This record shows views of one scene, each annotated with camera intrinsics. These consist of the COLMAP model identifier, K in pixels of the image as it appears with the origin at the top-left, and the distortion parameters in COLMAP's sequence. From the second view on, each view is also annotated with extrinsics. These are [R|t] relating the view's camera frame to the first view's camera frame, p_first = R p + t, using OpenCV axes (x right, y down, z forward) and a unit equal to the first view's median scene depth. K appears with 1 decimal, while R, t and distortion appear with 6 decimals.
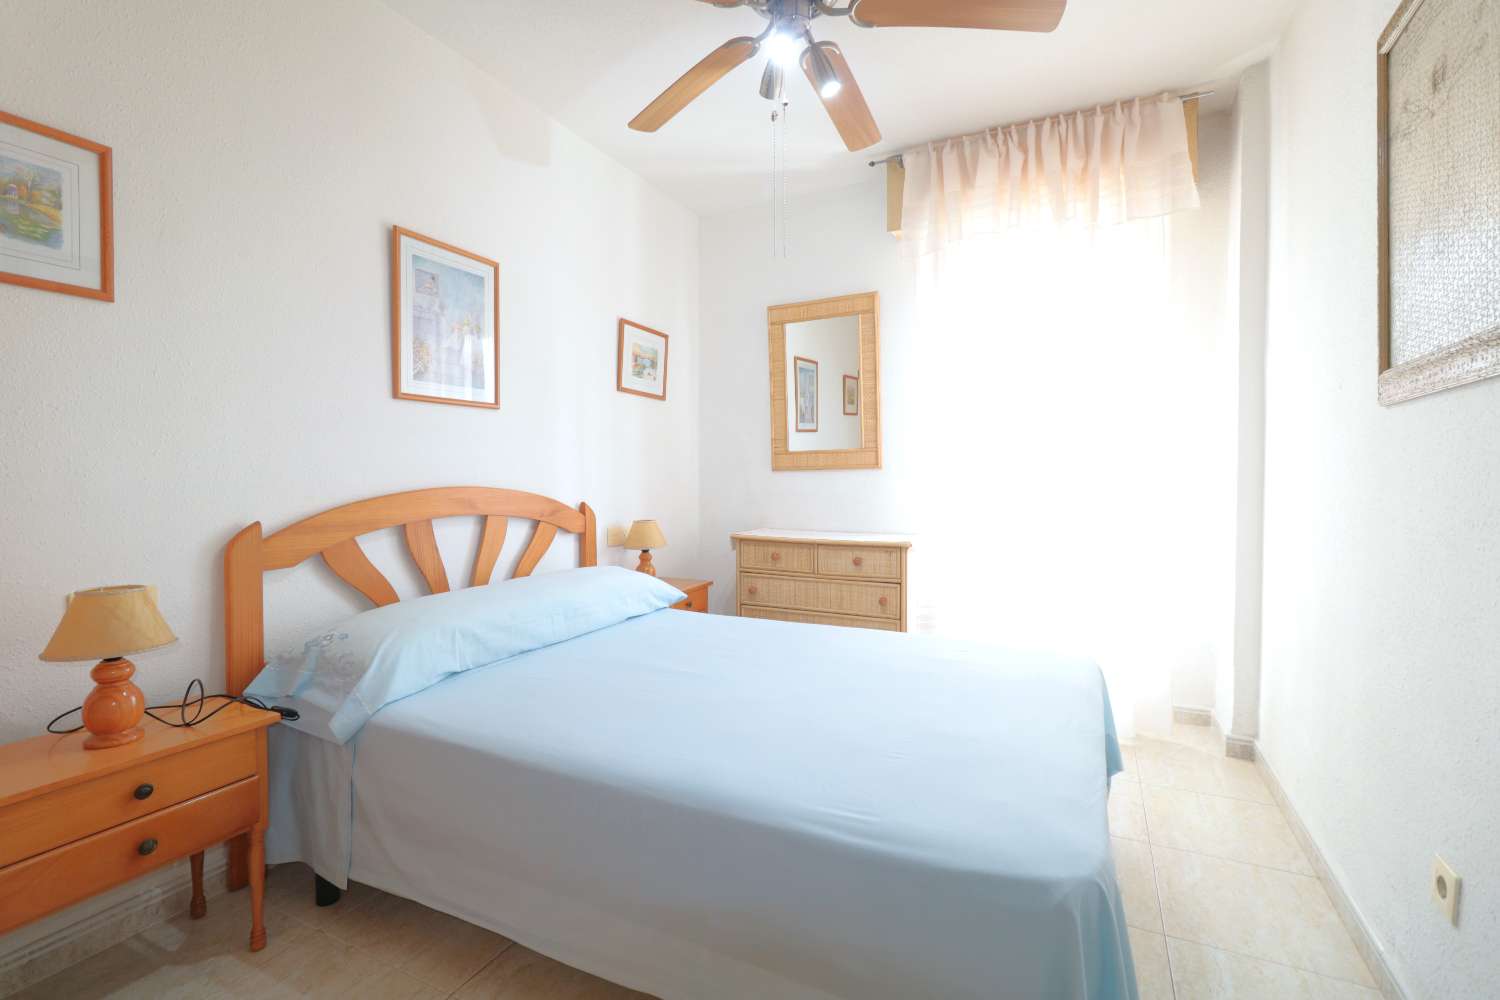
lens RADIAL K [[692.8, 0, 737.9], [0, 692.8, 492.1], [0, 0, 1]] dist [0.001128, -0.000102]
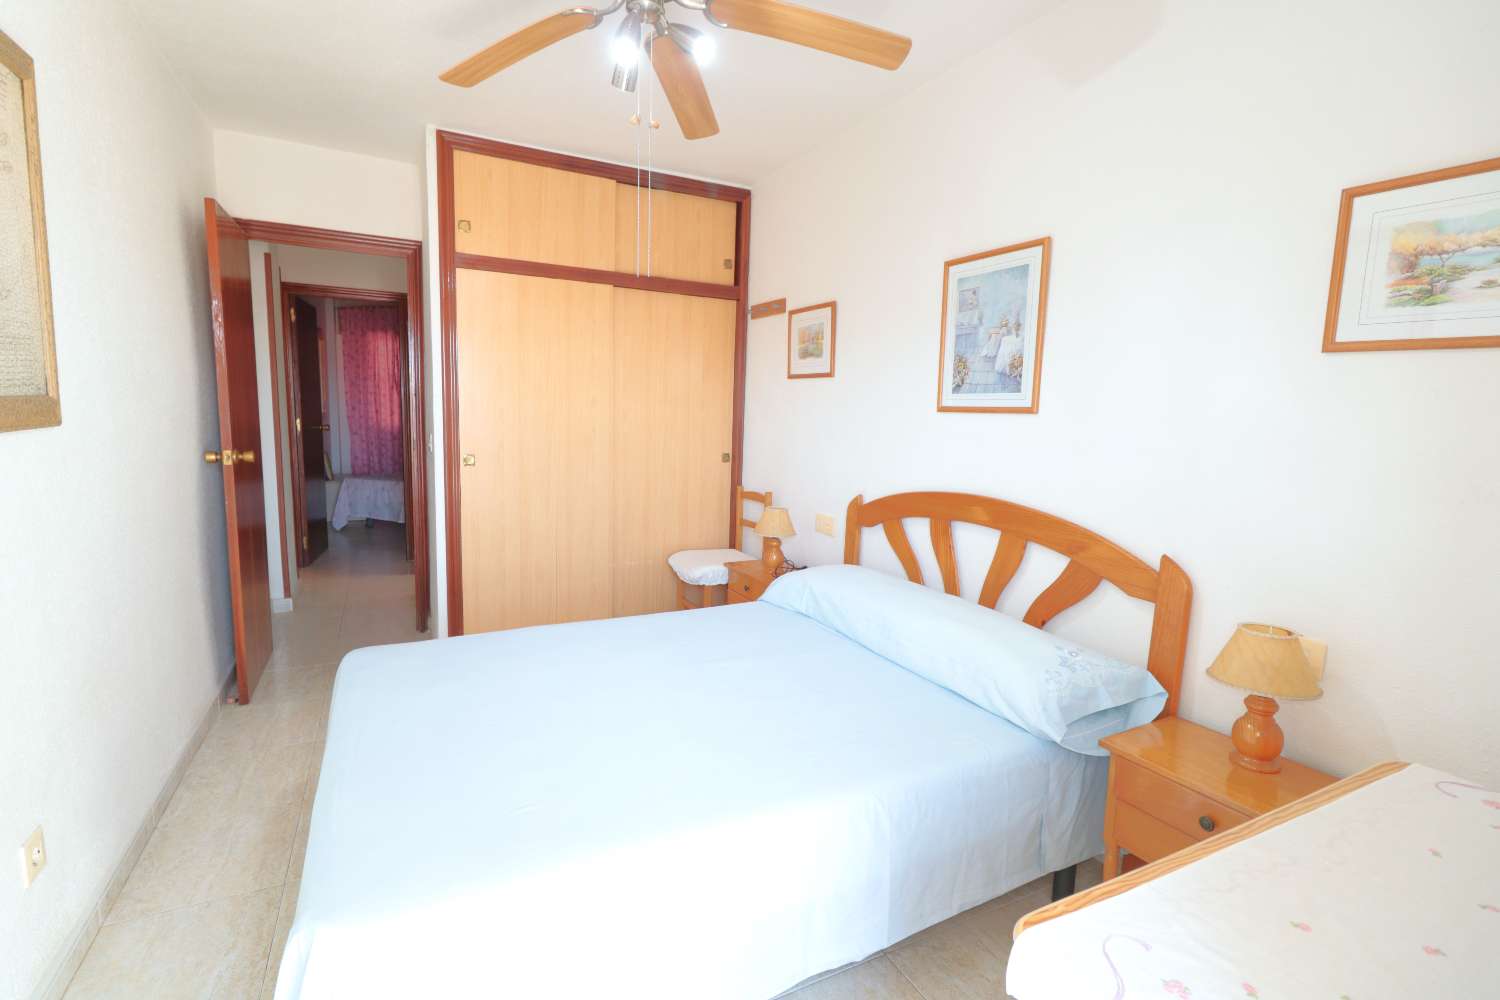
lens RADIAL K [[692.8, 0, 737.9], [0, 692.8, 492.1], [0, 0, 1]] dist [0.001128, -0.000102]
pose [[-0.595417, 0.085583, -0.798845, 0.608693], [-0.043734, 0.989383, 0.138593, -0.136014], [0.802226, 0.117457, -0.585353, 1.315268]]
